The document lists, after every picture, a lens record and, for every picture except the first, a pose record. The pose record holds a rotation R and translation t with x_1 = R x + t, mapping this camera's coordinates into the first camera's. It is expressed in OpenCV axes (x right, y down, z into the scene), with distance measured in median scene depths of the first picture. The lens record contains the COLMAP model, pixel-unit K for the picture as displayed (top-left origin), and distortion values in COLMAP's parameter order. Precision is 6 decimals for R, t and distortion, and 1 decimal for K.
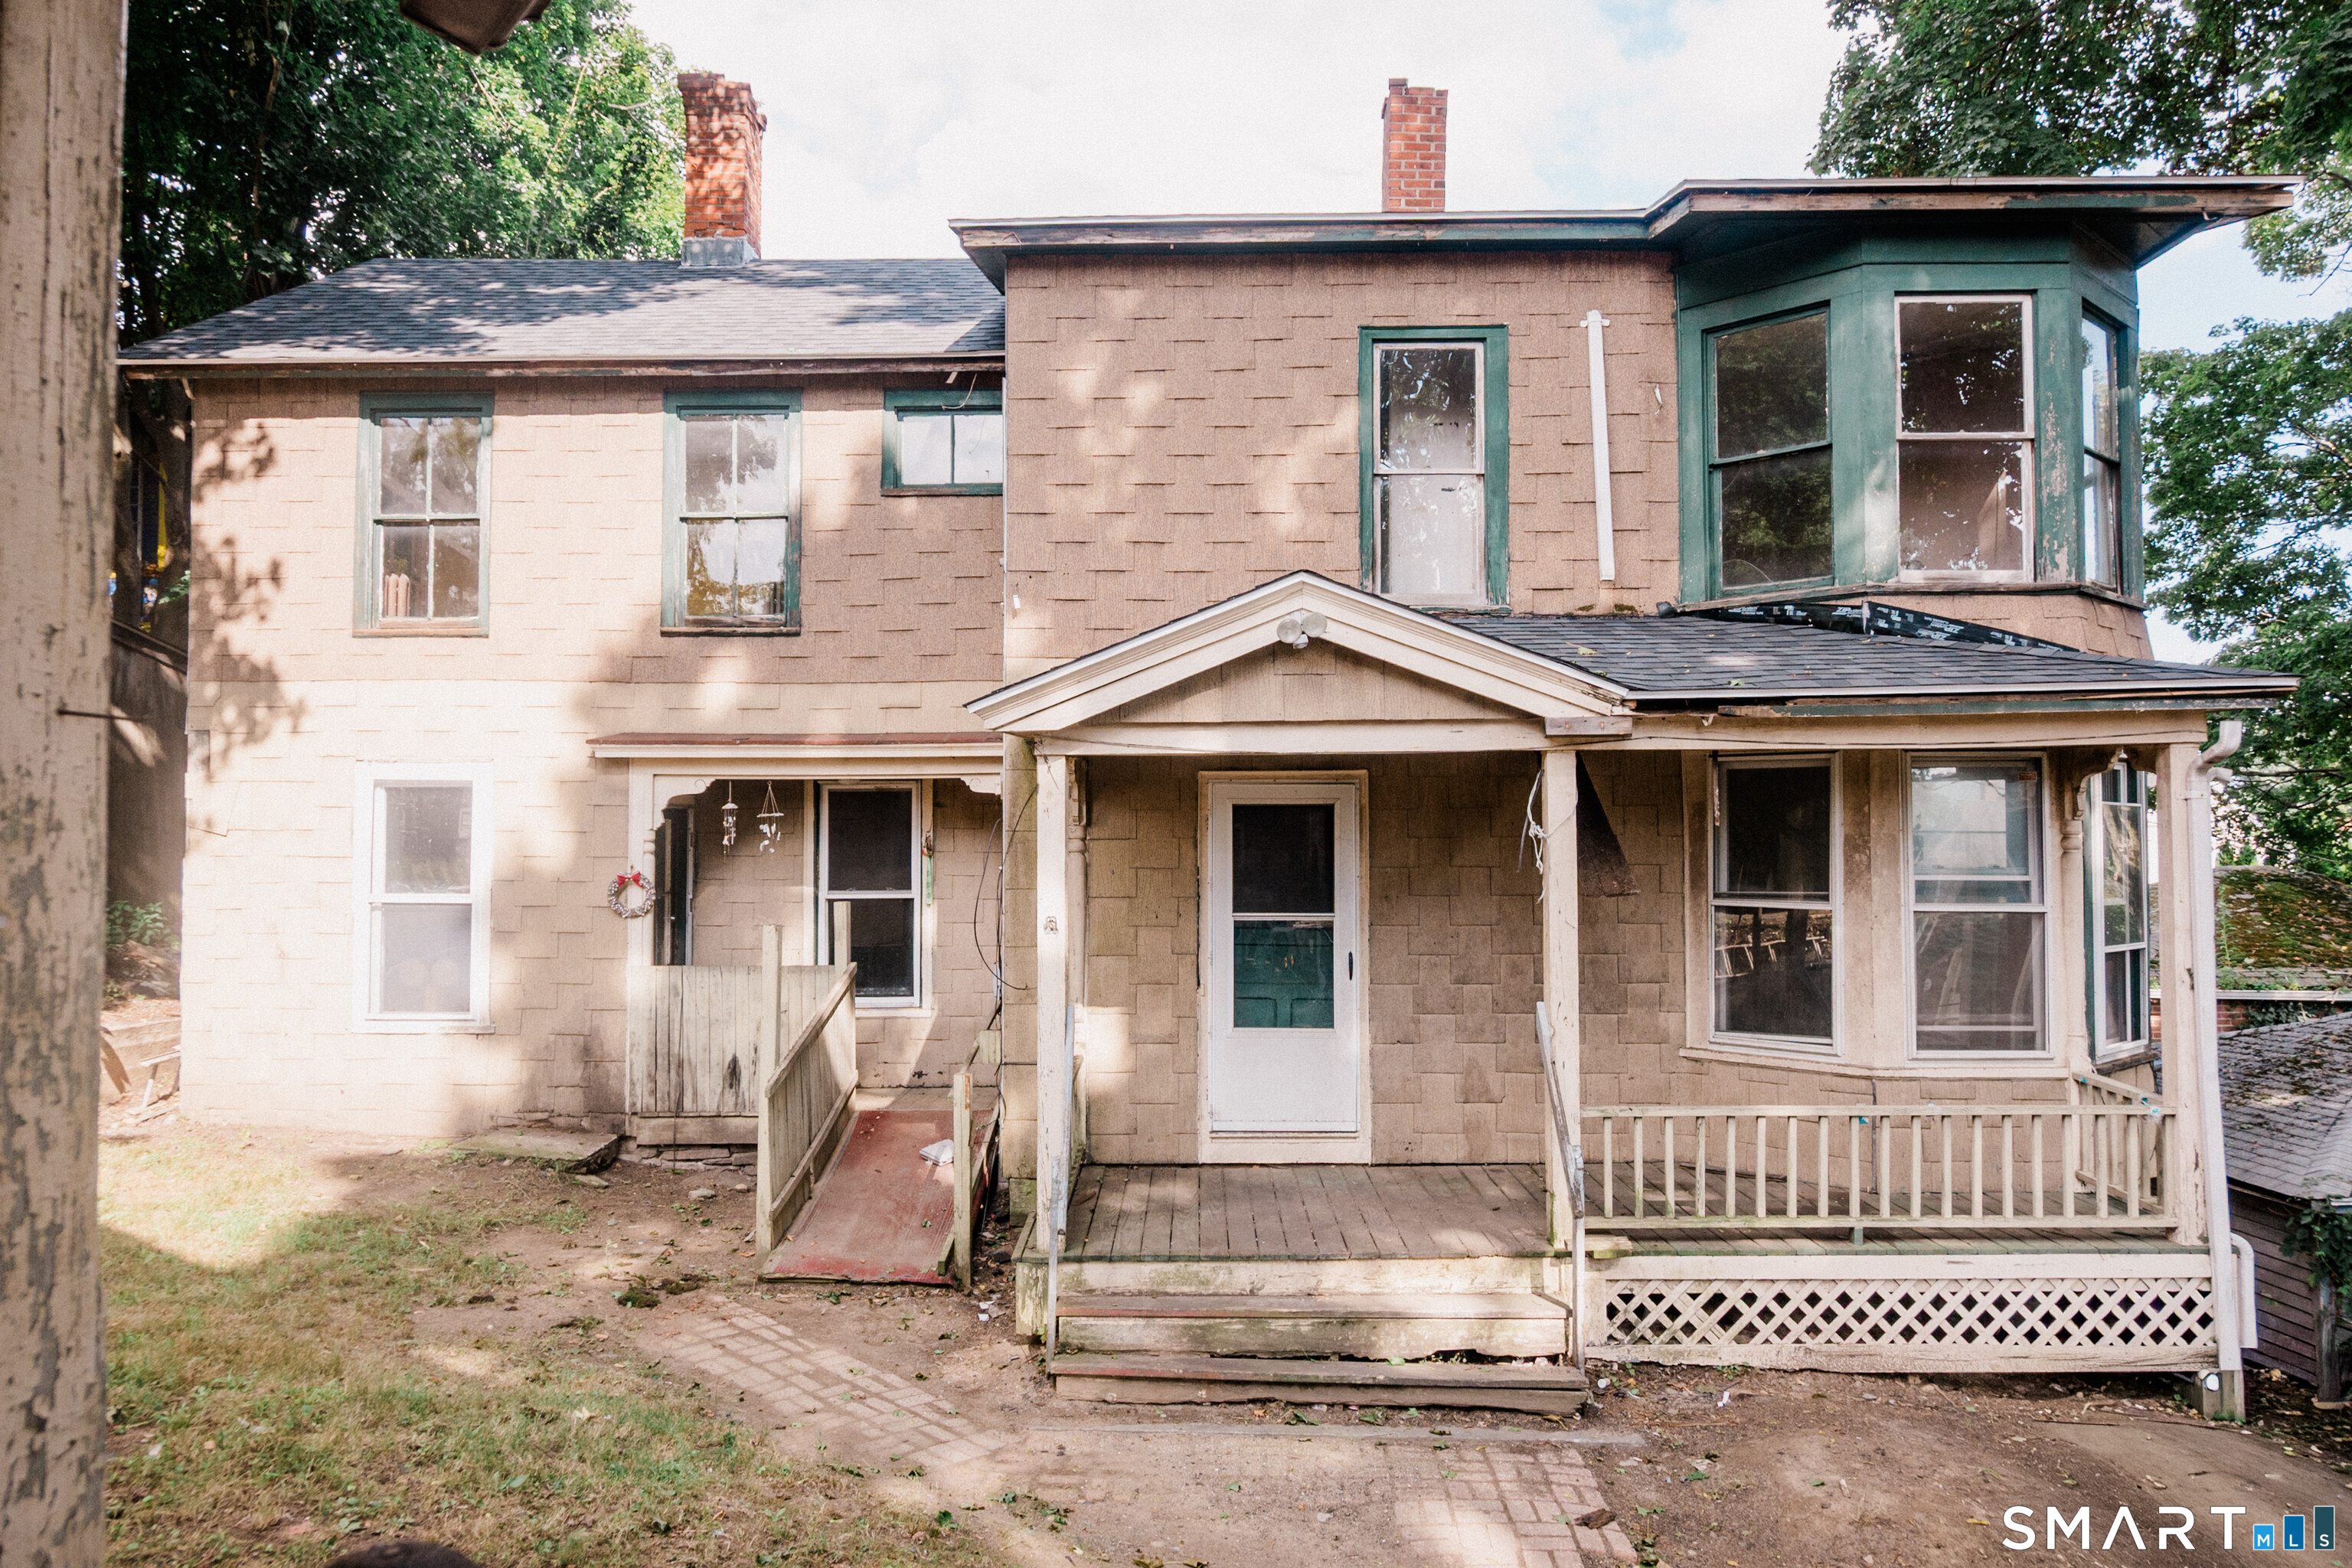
lens RADIAL K [[1638.2, 0, 1176.0], [0, 1638.2, 784.0], [0, 0, 1]] dist [0.002947, 0.000870]
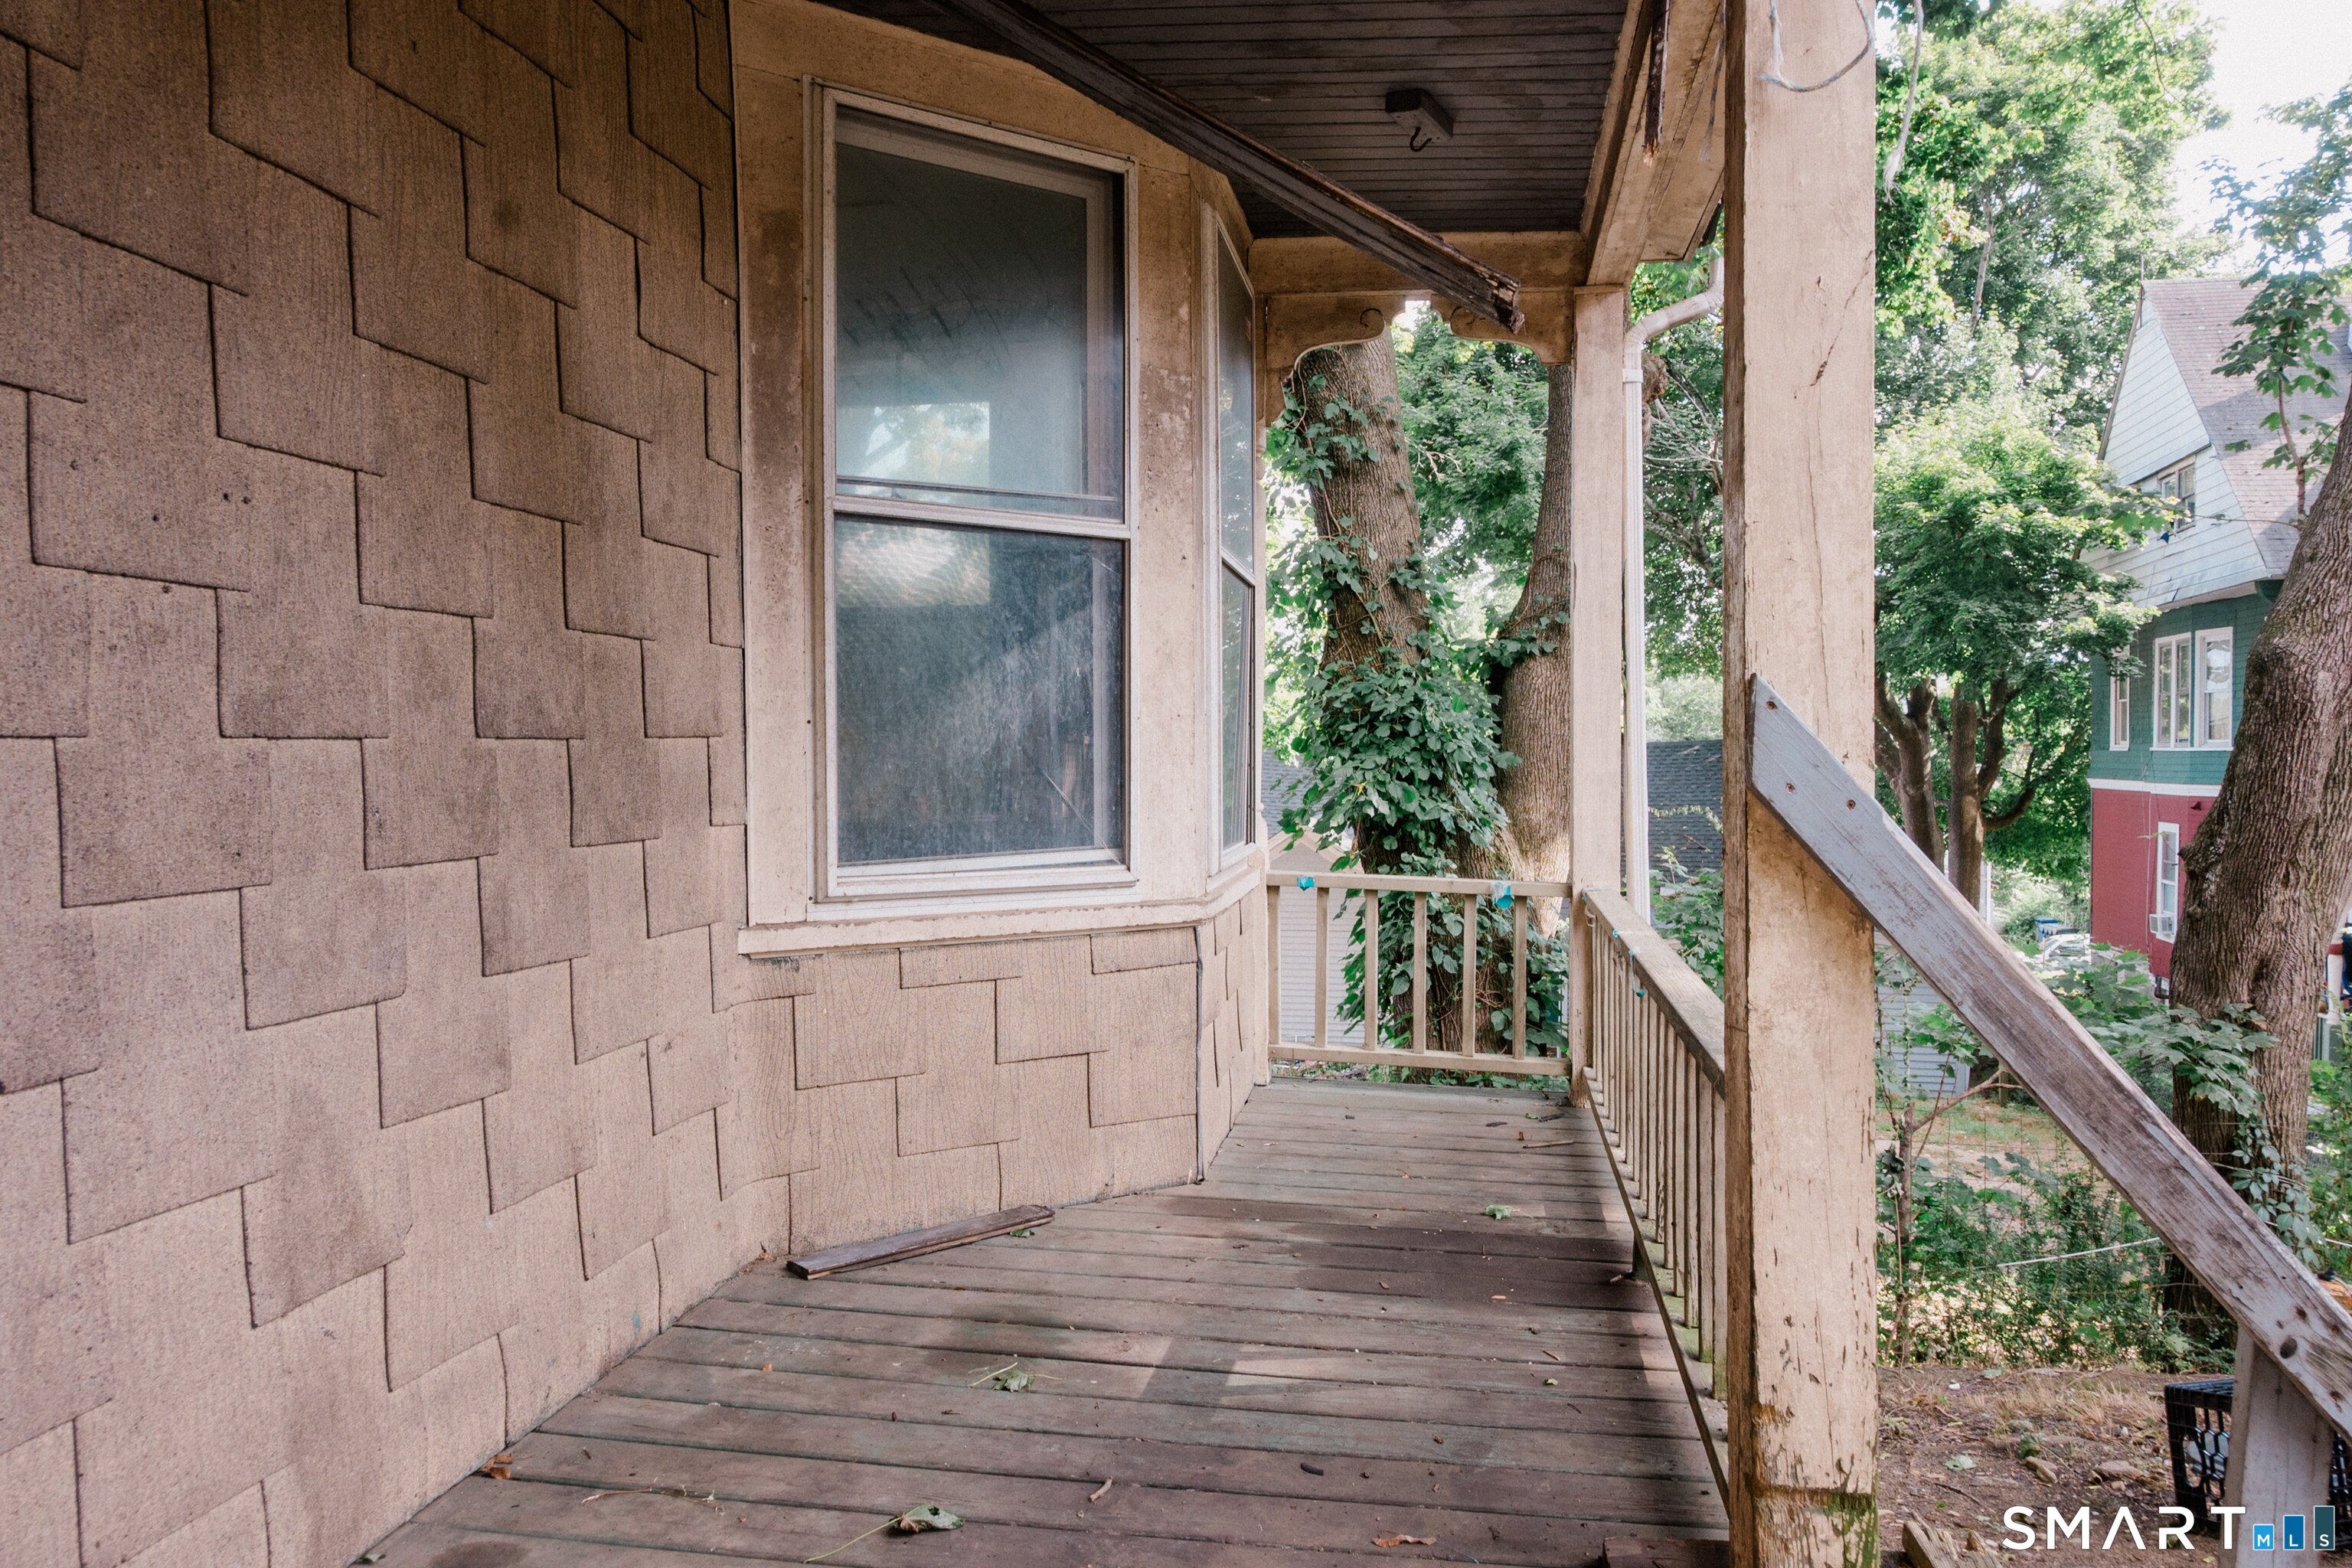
lens RADIAL K [[1602.6, 0, 1176.0], [0, 1602.6, 784.0], [0, 0, 1]] dist [0.004251, 0.002129]
pose [[0.171713, -0.024972, 0.984830, -0.001104], [-0.035578, 0.998869, 0.031531, 0.117572], [-0.984504, -0.040453, 0.170630, 0.857012]]
